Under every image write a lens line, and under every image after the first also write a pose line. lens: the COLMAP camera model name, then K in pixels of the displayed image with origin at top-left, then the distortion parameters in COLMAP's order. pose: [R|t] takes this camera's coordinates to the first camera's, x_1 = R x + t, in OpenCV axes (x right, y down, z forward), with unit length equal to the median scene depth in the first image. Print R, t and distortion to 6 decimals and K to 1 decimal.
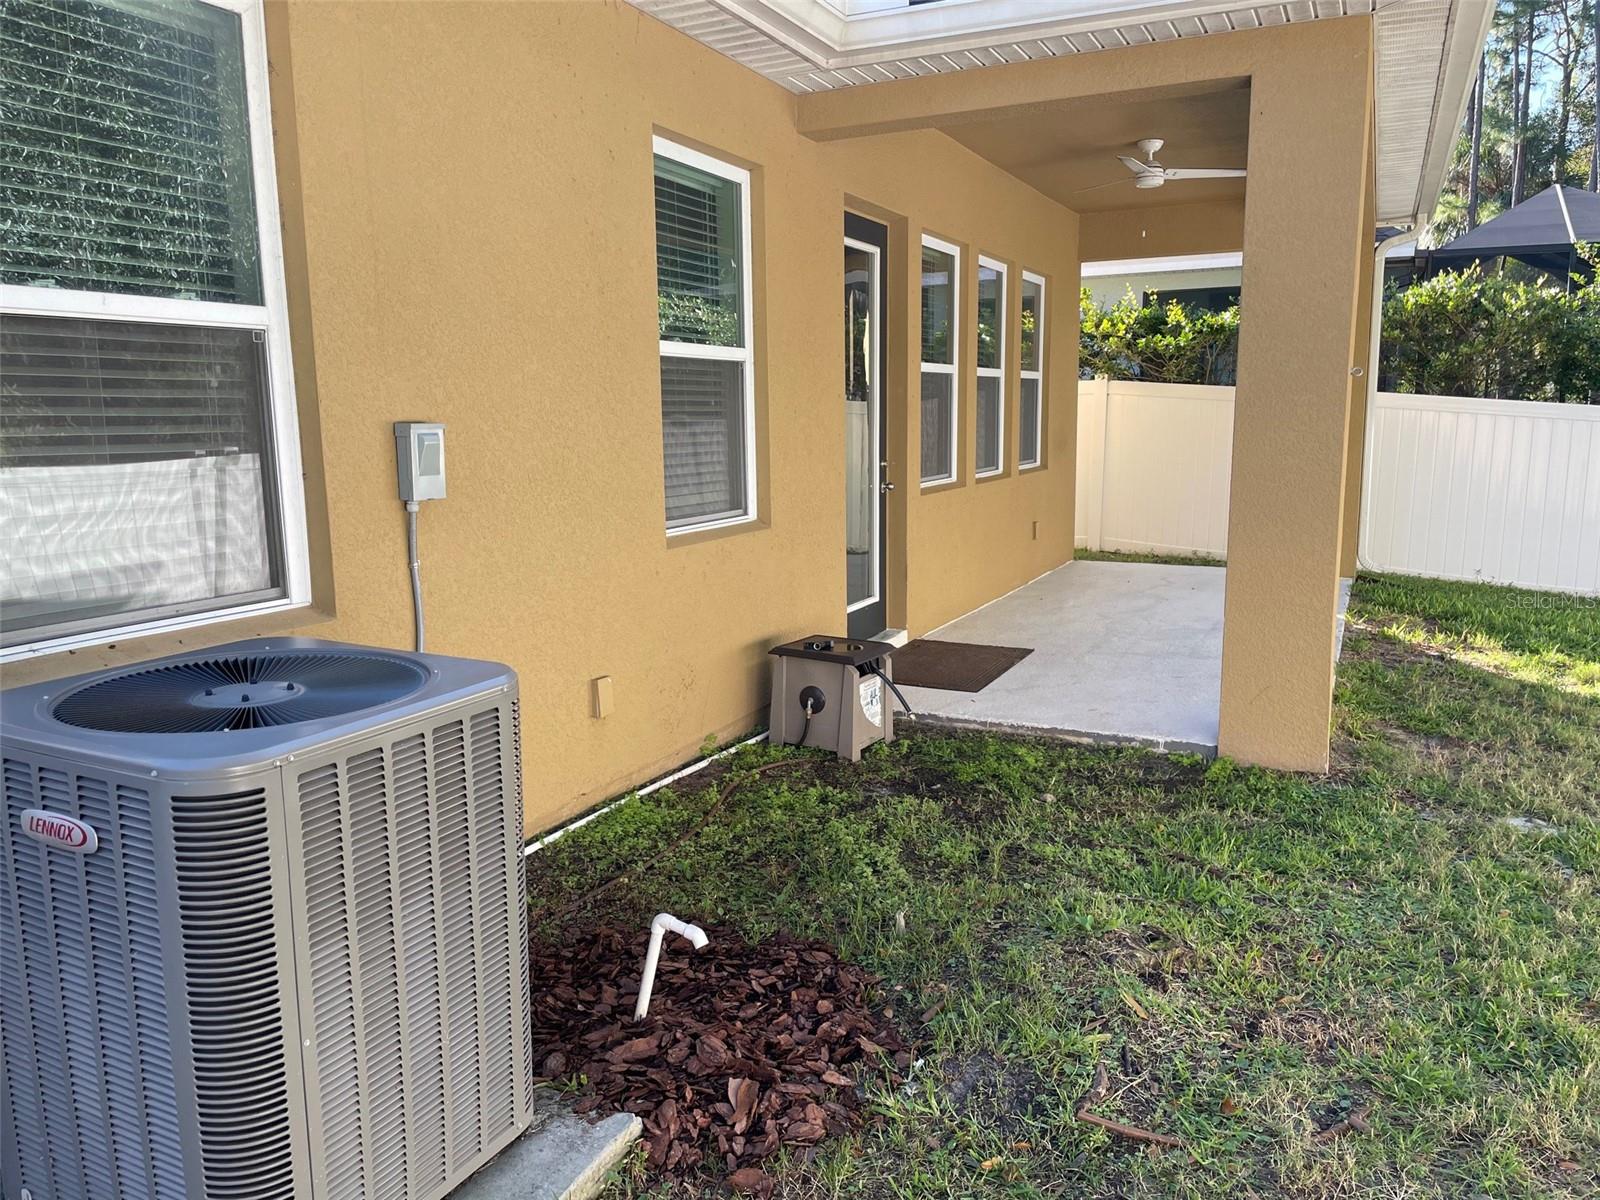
lens RADIAL K [[1210.4, 0, 800.0], [0, 1210.4, 600.0], [0, 0, 1]] dist [0.099631, -0.131680]
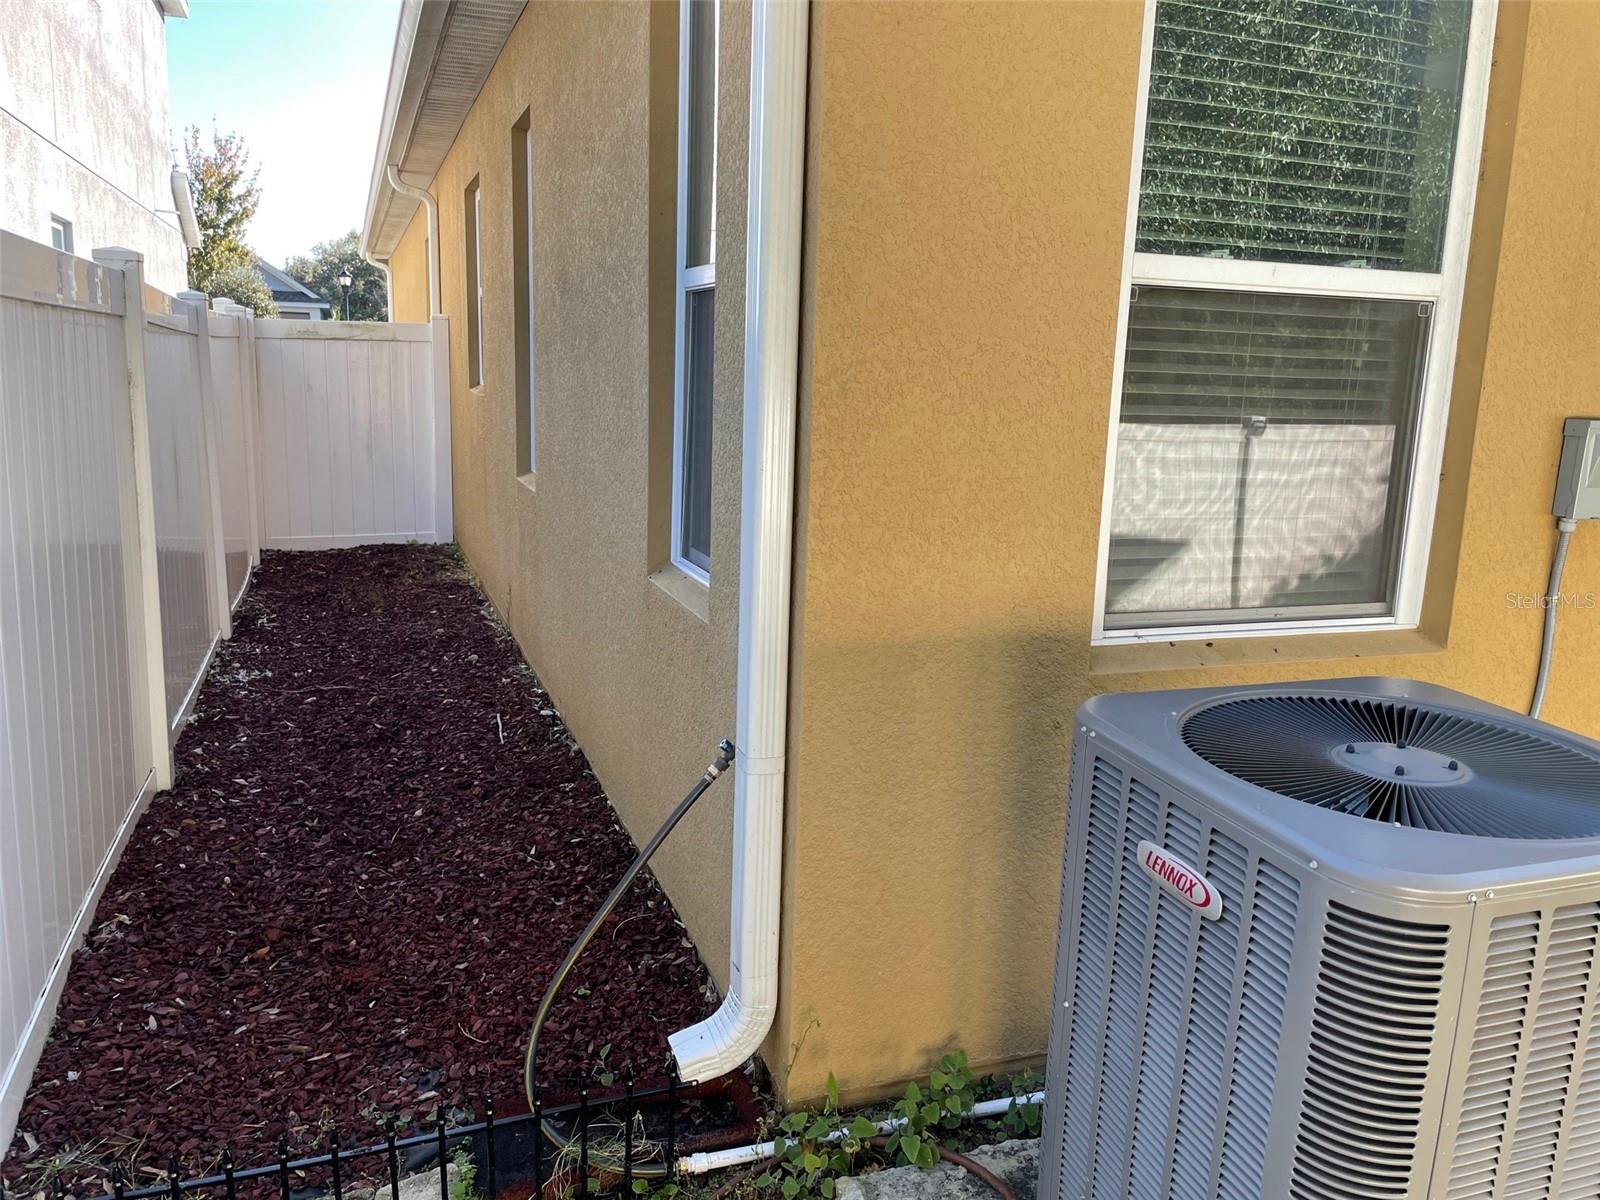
lens RADIAL K [[1210.4, 0, 800.0], [0, 1210.4, 600.0], [0, 0, 1]] dist [0.099631, -0.131680]
pose [[0.707881, 0.170430, -0.685462, -0.154626], [-0.152601, 0.984436, 0.087173, -0.030634], [0.689651, 0.042894, 0.722871, 0.116891]]
